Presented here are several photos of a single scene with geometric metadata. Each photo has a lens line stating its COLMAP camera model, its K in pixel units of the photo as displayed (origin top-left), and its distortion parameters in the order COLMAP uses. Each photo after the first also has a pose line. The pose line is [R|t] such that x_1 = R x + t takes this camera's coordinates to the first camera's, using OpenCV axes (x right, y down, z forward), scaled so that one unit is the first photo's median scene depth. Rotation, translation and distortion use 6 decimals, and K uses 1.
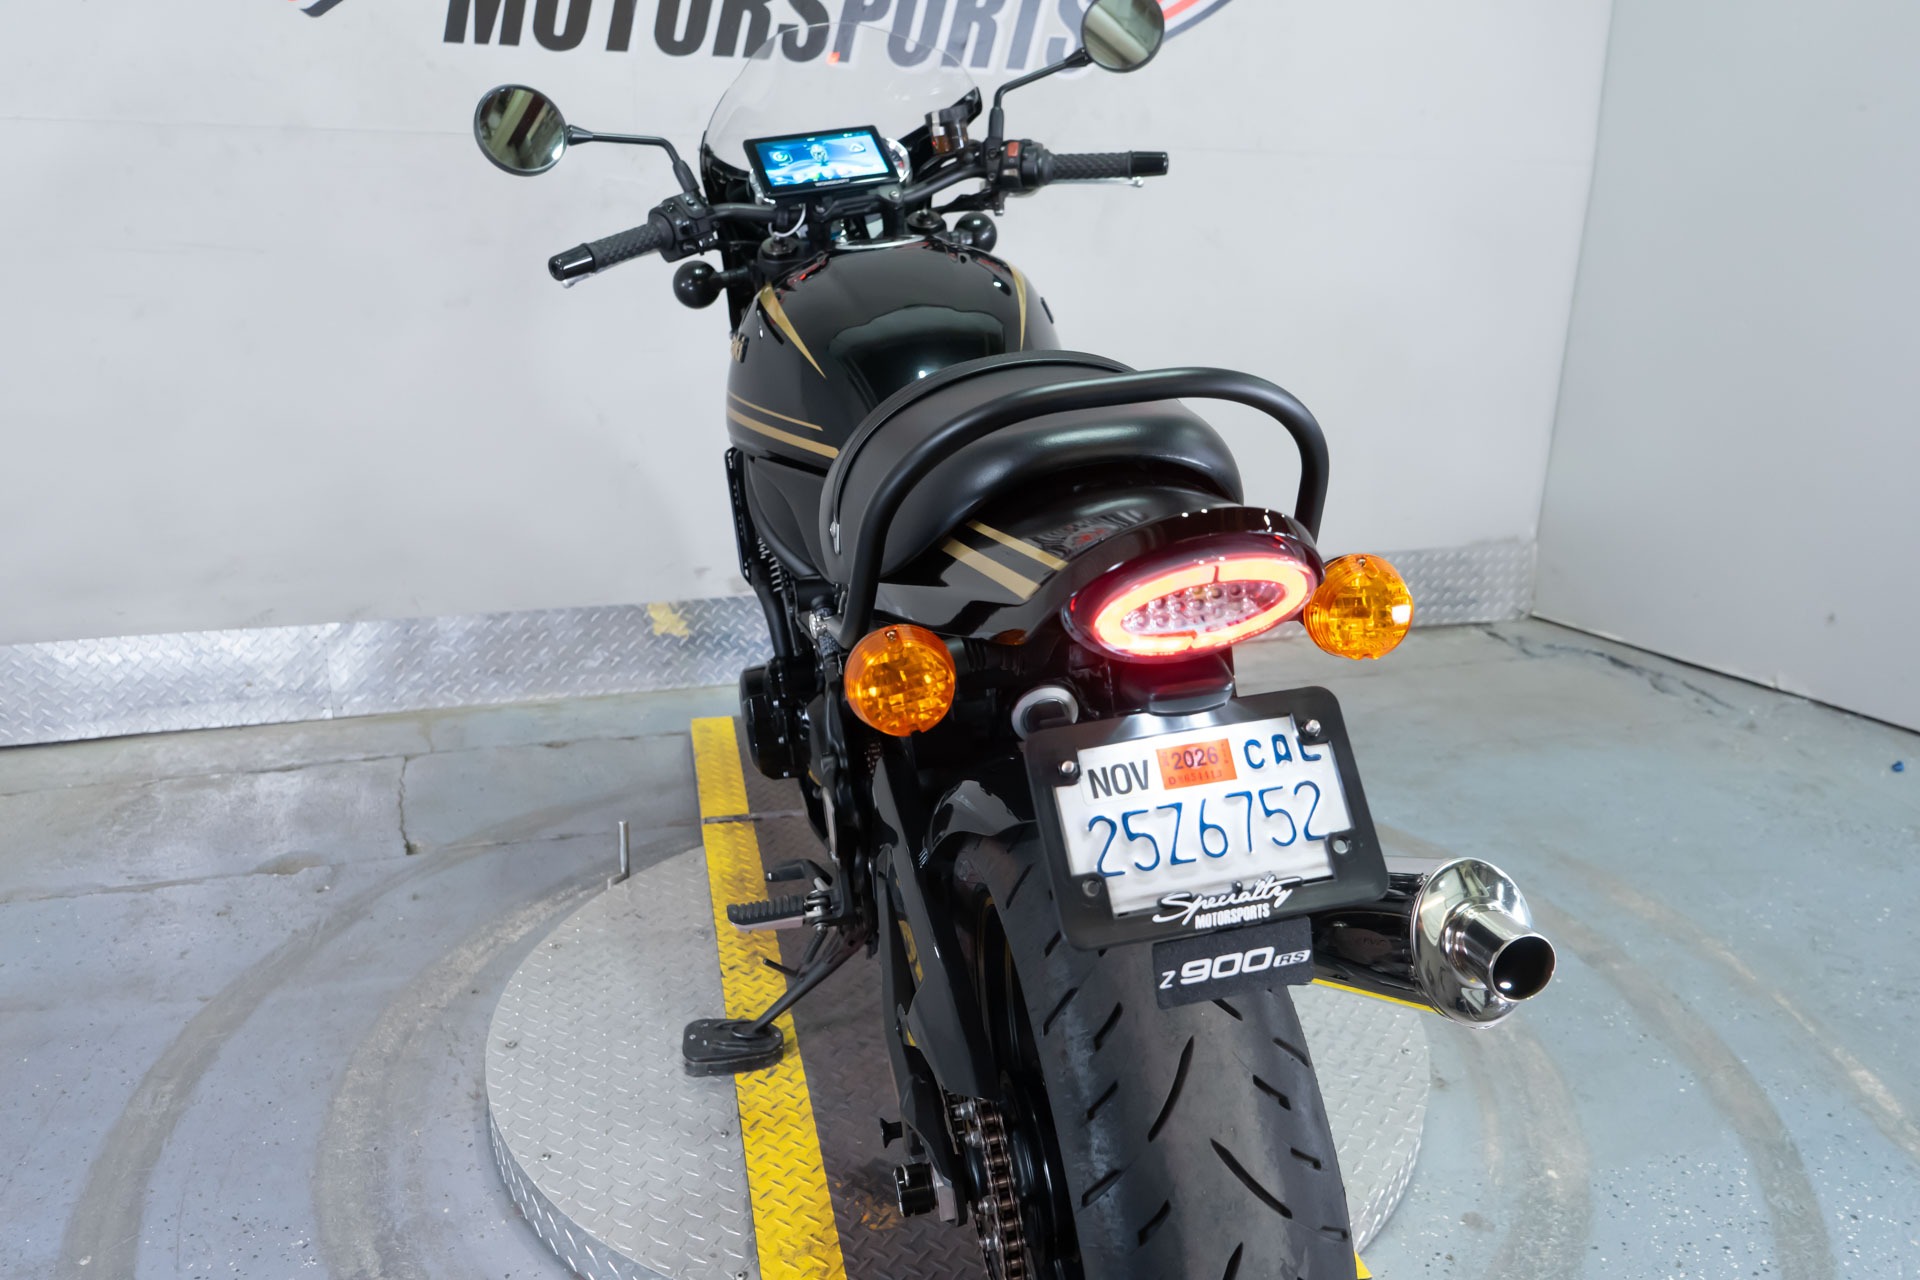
lens RADIAL K [[1546.3, 0, 970.8], [0, 1546.3, 640.0], [0, 0, 1]] dist [-0.013506, 0.004921]
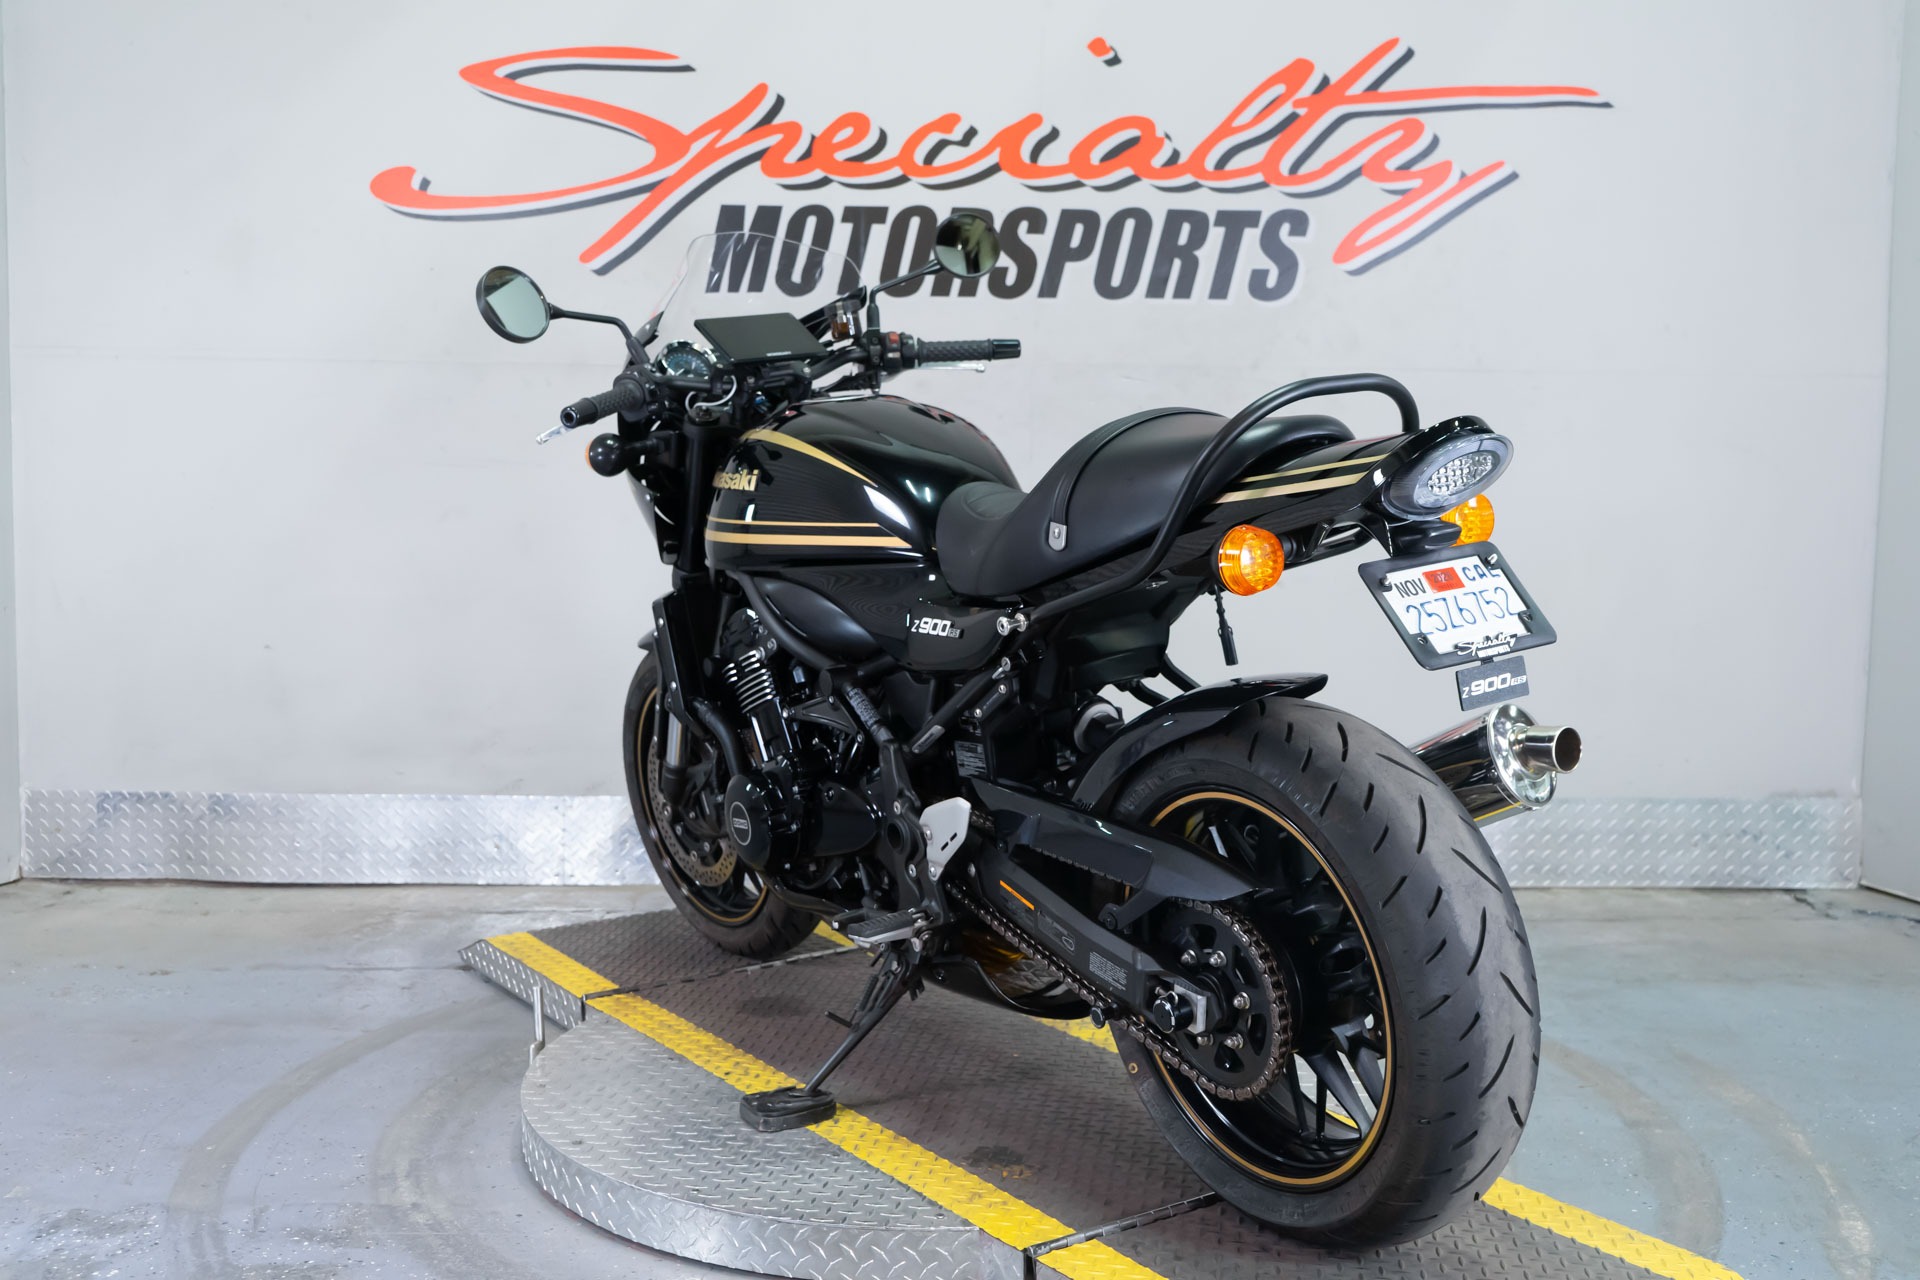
lens RADIAL K [[1916.7, 0, 958.2], [0, 1916.7, 634.6], [0, 0, 1]] dist [0.000535, 0.000000]
pose [[0.949447, 0.010081, -0.313767, 0.289397], [-0.081760, 0.972933, -0.216142, 0.157126], [0.303095, 0.230869, 0.924572, -0.218541]]
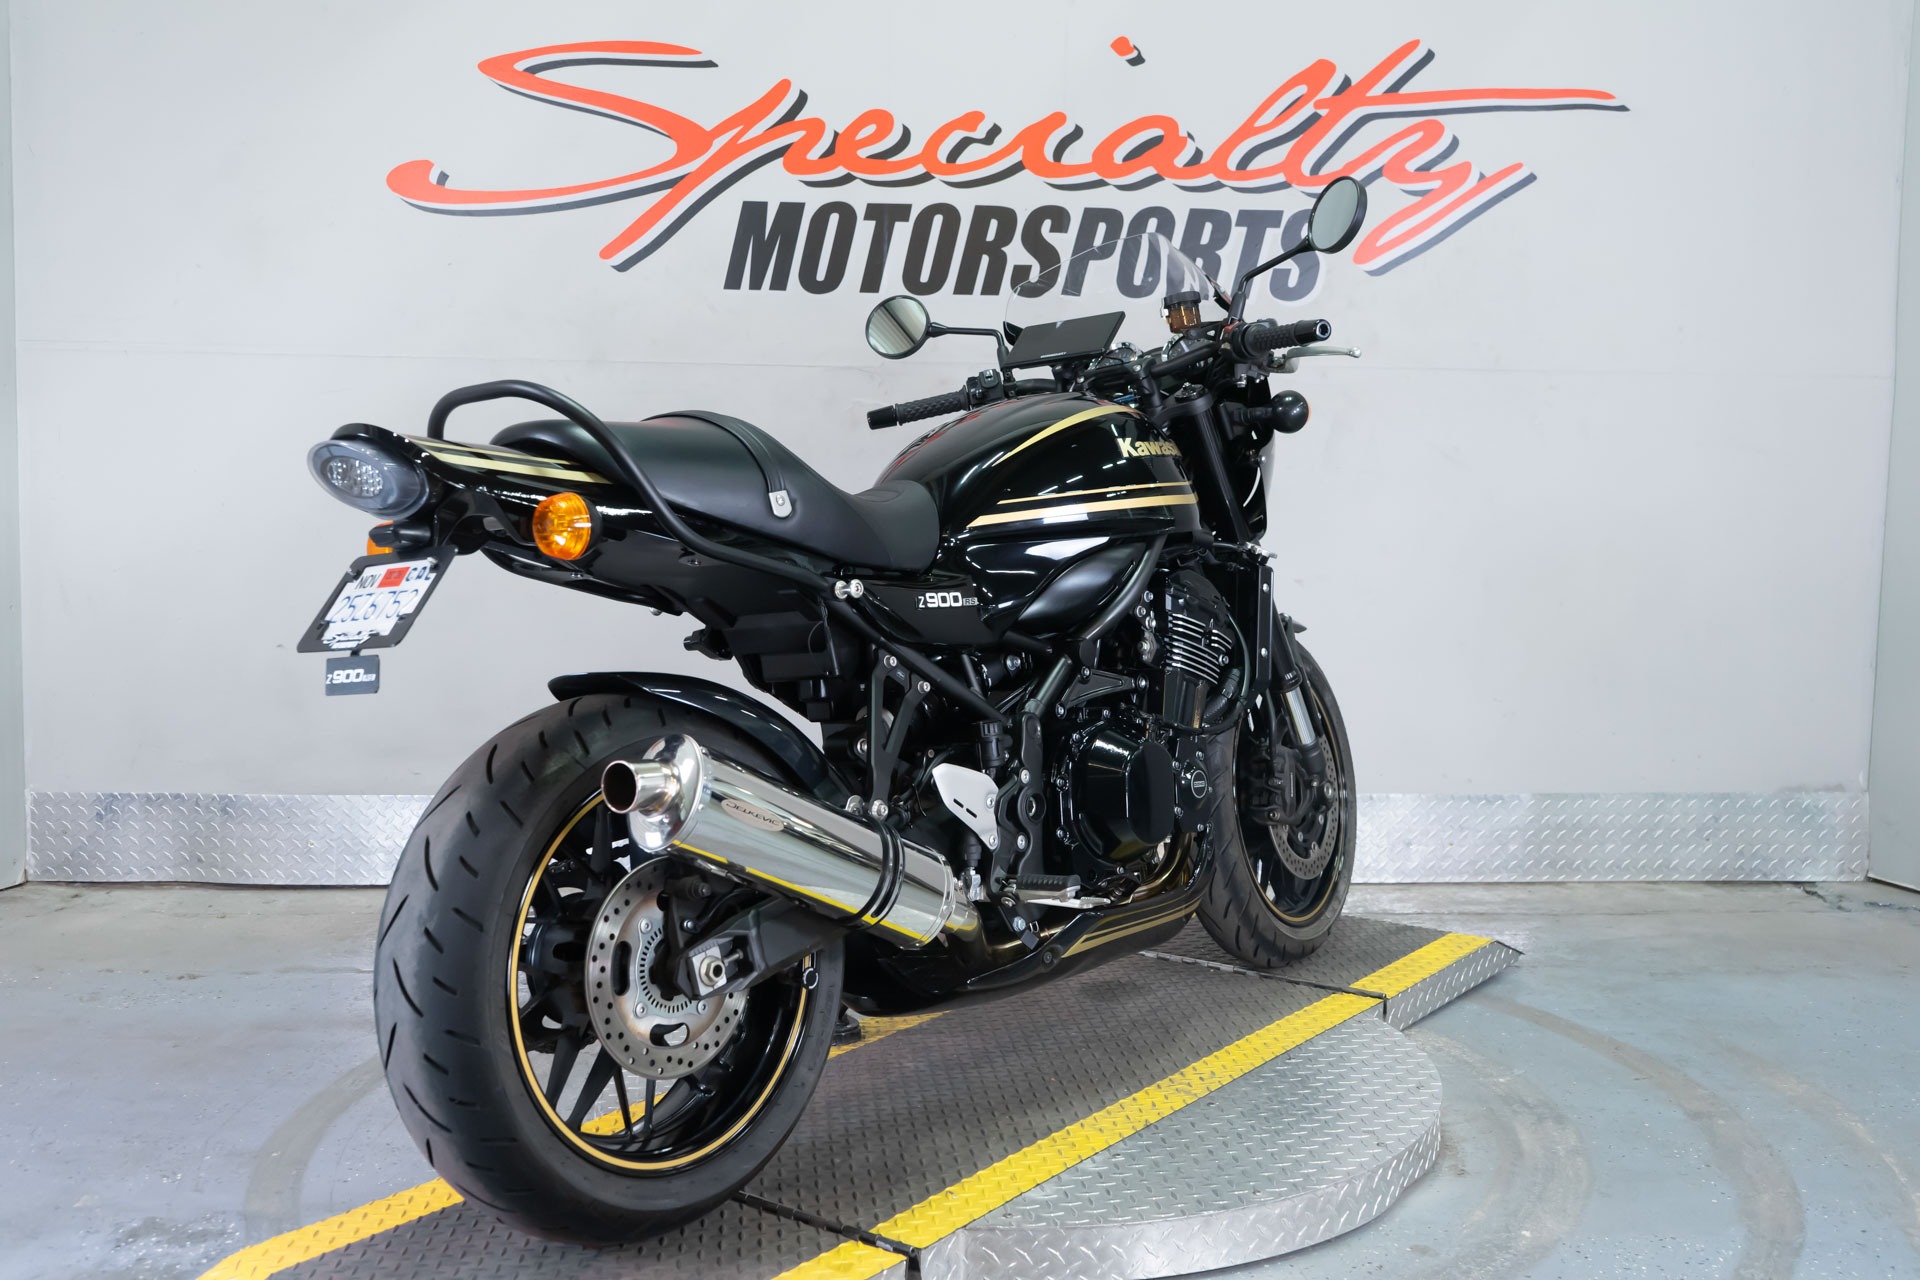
lens RADIAL K [[1916.7, 0, 956.2], [0, 1916.7, 634.7], [0, 0, 1]] dist [0.000535, 0.000000]
pose [[0.959896, 0.009306, -0.280202, 0.225236], [-0.072875, 0.973376, -0.217321, 0.161555], [0.270719, 0.229025, 0.935018, -0.237704]]
